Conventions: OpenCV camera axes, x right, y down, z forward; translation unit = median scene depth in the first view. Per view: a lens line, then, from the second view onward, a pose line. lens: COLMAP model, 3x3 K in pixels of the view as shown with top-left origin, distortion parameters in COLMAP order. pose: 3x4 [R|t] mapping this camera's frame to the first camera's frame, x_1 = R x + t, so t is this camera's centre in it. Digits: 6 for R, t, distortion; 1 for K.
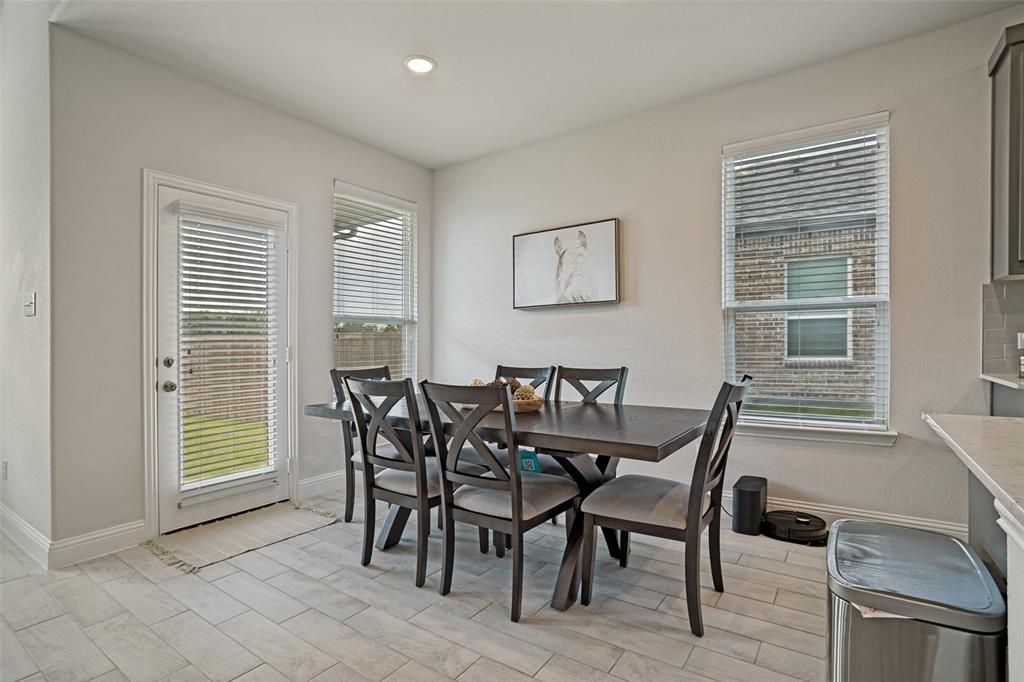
lens RADIAL K [[497.6, 0, 512.0], [0, 497.6, 341.0], [0, 0, 1]] dist [-0.054081, 0.026744]
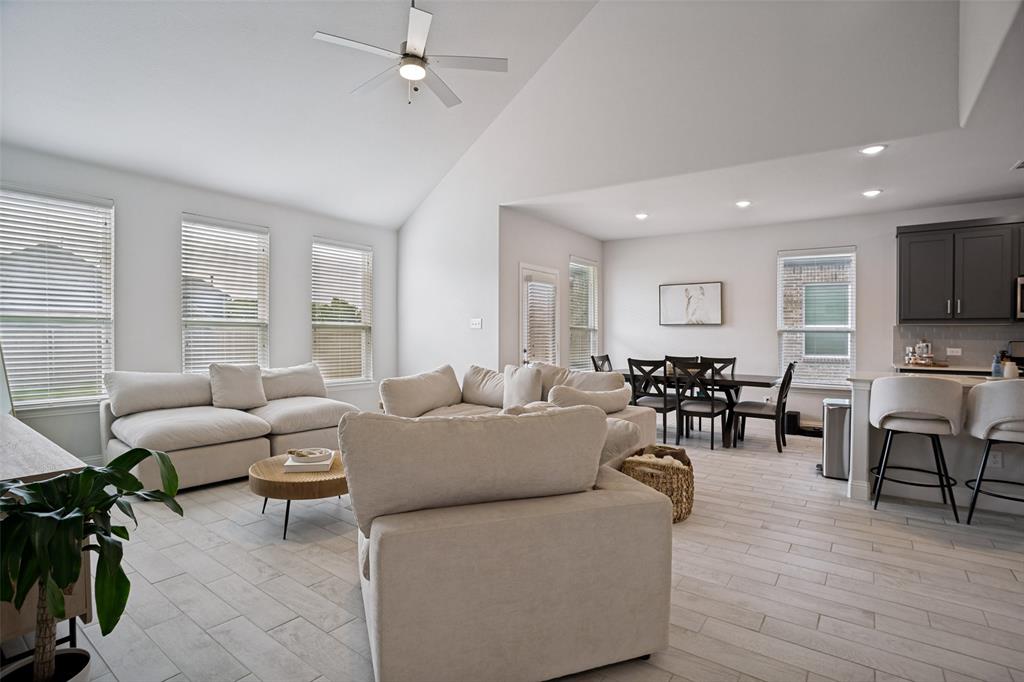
lens RADIAL K [[494.9, 0, 525.7], [0, 494.9, 315.0], [0, 0, 1]] dist [-0.016543, -0.000202]
pose [[0.999702, 0.024248, 0.002957, -0.566855], [-0.024126, 0.999057, -0.036089, -0.026994], [-0.003830, 0.036007, 0.999344, -0.946231]]
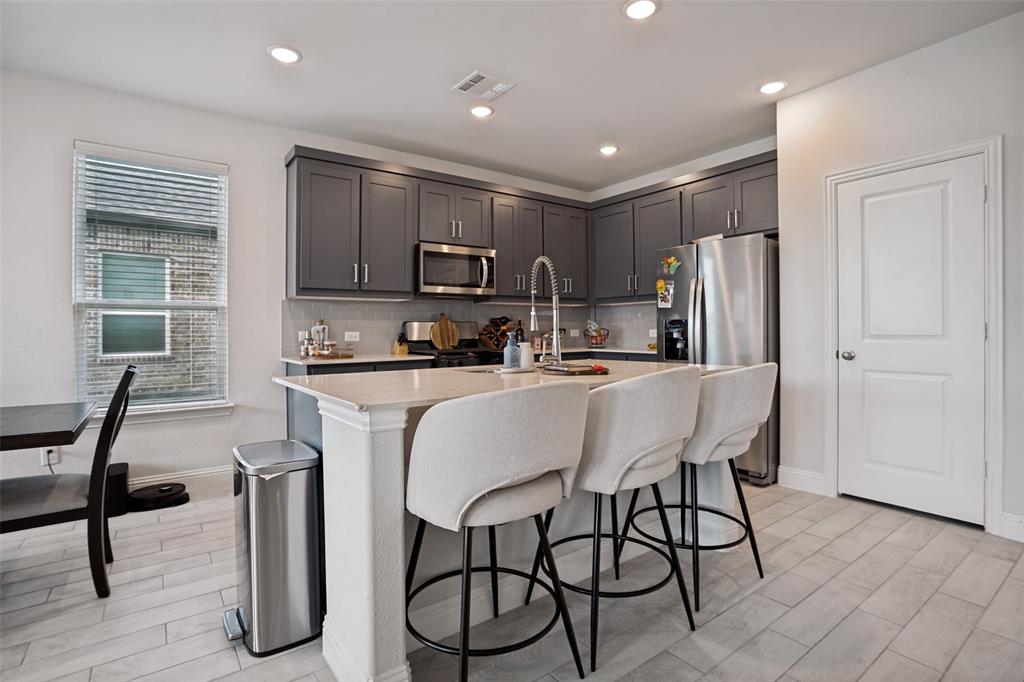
lens RADIAL K [[504.0, 0, 511.2], [0, 504.0, 327.4], [0, 0, 1]] dist [-0.075157, 0.028475]
pose [[0.316728, 0.015208, 0.948394, -0.198844], [0.003497, 0.999846, -0.017201, 0.000611], [-0.948510, 0.008765, 0.316626, -0.130402]]
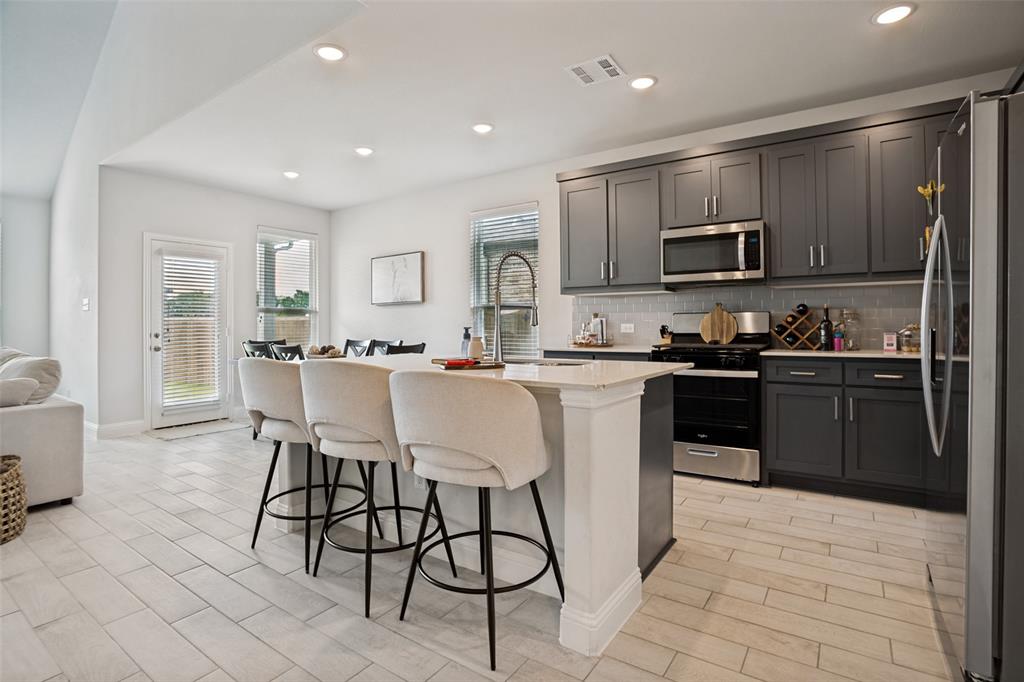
lens RADIAL K [[504.0, 0, 511.2], [0, 504.0, 327.4], [0, 0, 1]] dist [-0.075157, 0.028475]
pose [[0.999978, 0.006593, 0.001060, 0.509836], [-0.006603, 0.999932, 0.009662, -0.011545], [-0.000996, -0.009669, 0.999953, -0.681534]]
